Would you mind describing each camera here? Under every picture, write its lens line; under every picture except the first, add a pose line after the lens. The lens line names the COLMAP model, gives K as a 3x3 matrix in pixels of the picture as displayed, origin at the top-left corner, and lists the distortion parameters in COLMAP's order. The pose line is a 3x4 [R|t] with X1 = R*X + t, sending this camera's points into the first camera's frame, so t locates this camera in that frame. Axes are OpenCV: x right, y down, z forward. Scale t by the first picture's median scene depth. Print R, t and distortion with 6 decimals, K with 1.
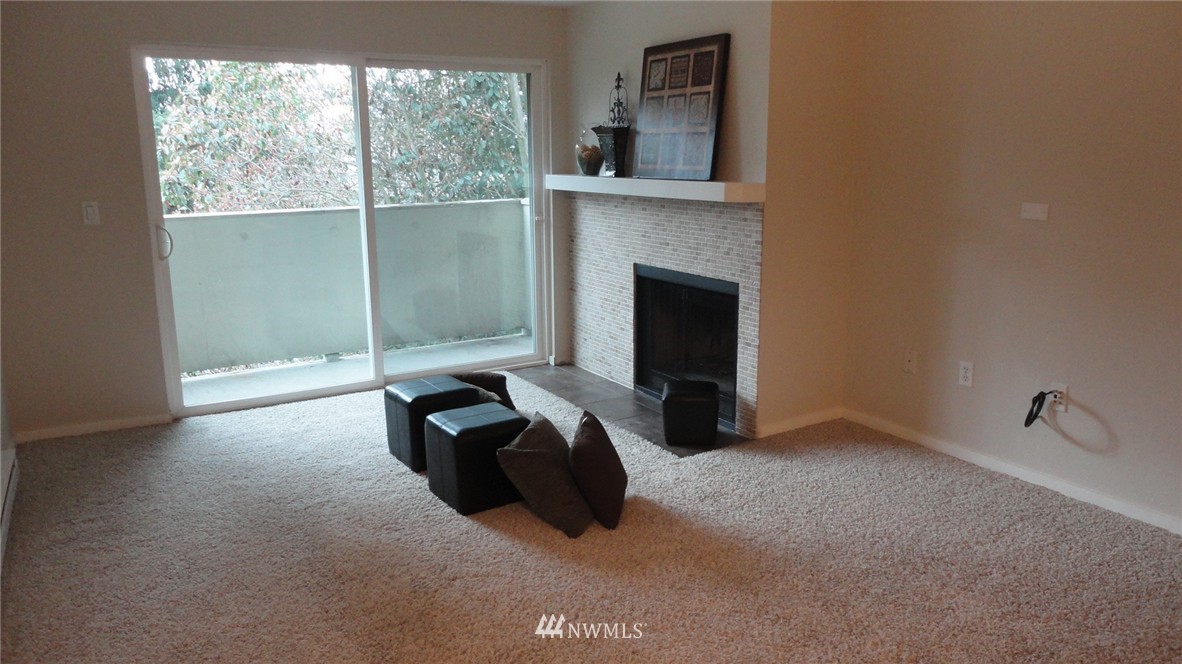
lens RADIAL K [[783.3, 0, 593.3], [0, 783.3, 313.6], [0, 0, 1]] dist [-0.002172, -0.001637]
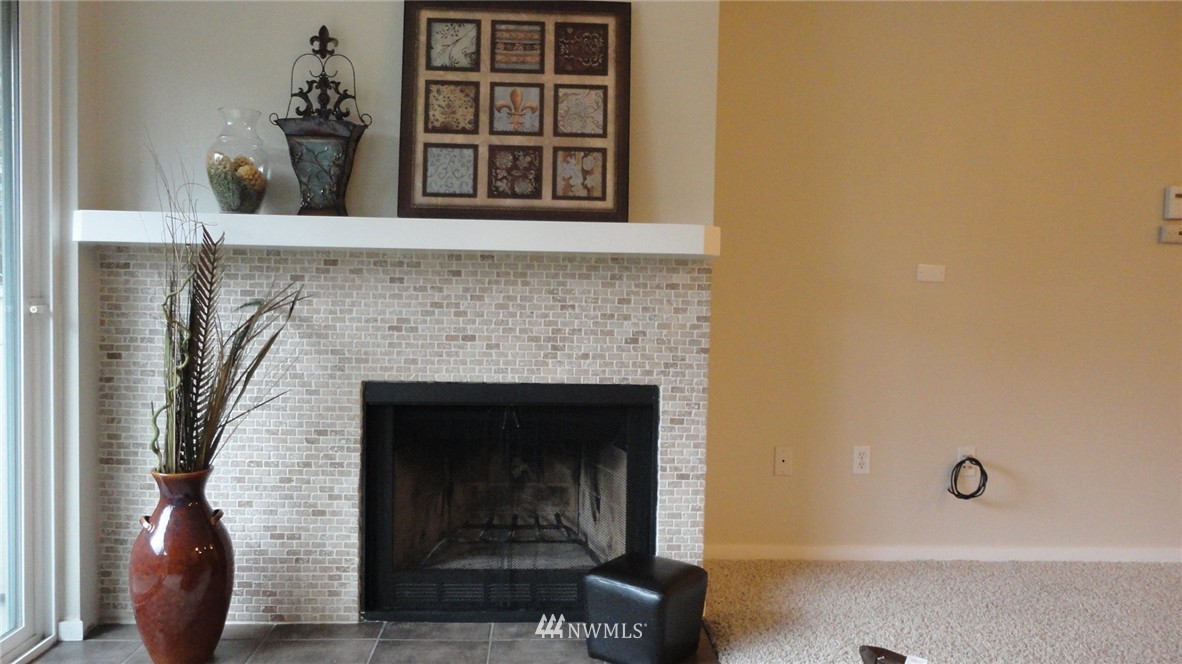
lens RADIAL K [[852.5, 0, 593.0], [0, 852.5, 324.7], [0, 0, 1]] dist [0.000926, -0.006472]
pose [[0.502324, -0.021380, 0.864415, -0.436092], [0.147249, 0.987207, -0.061151, -0.051490], [-0.852050, 0.158002, 0.499046, 0.669921]]
